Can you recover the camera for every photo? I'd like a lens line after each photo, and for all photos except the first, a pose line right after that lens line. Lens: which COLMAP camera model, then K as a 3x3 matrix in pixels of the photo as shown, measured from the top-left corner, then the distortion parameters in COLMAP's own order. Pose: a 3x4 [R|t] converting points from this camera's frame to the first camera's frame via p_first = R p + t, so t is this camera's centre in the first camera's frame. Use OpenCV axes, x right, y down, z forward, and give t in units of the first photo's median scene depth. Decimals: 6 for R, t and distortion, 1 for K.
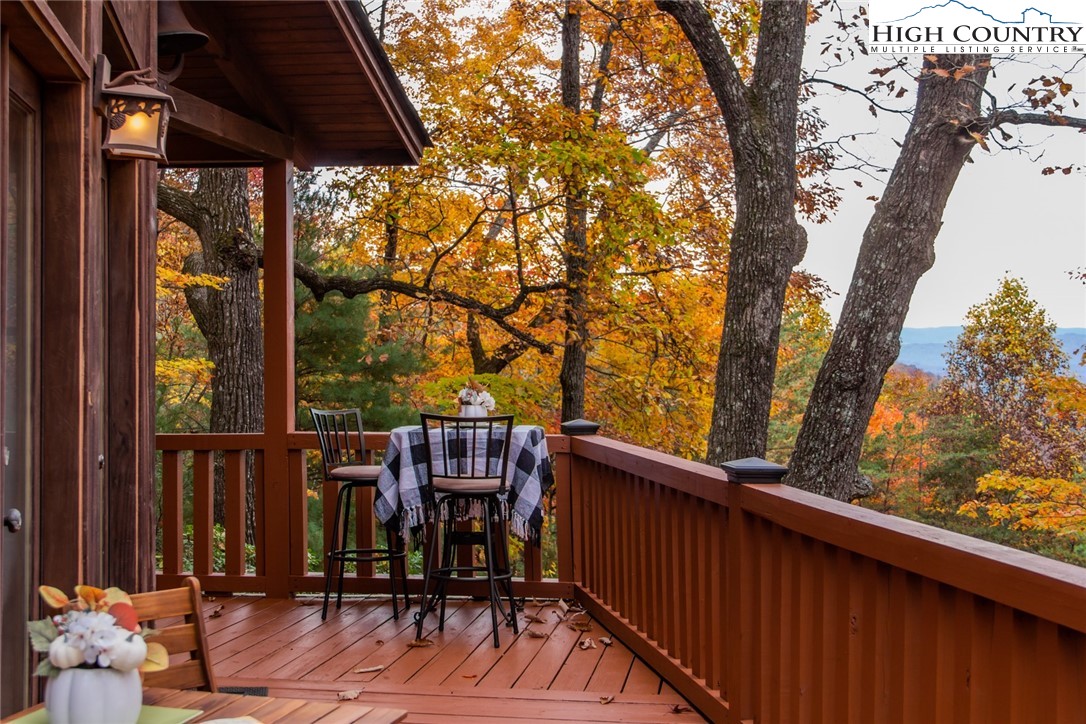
lens RADIAL K [[1544.8, 0, 543.0], [0, 1544.8, 362.0], [0, 0, 1]] dist [0.043917, -0.124772]
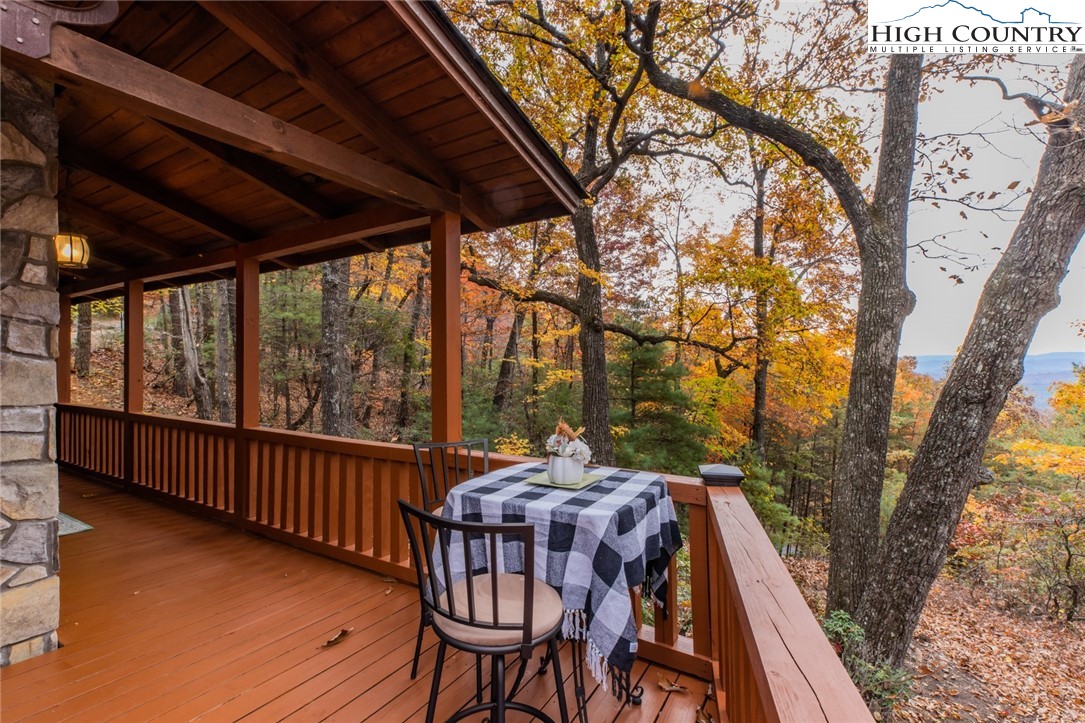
lens RADIAL K [[481.7, 0, 543.1], [0, 481.7, 360.0], [0, 0, 1]] dist [0.004075, 0.000339]
pose [[0.914936, -0.003982, -0.403579, 0.025521], [-0.002757, 0.999866, -0.016116, -0.009995], [0.403589, 0.015858, 0.914803, 0.430145]]
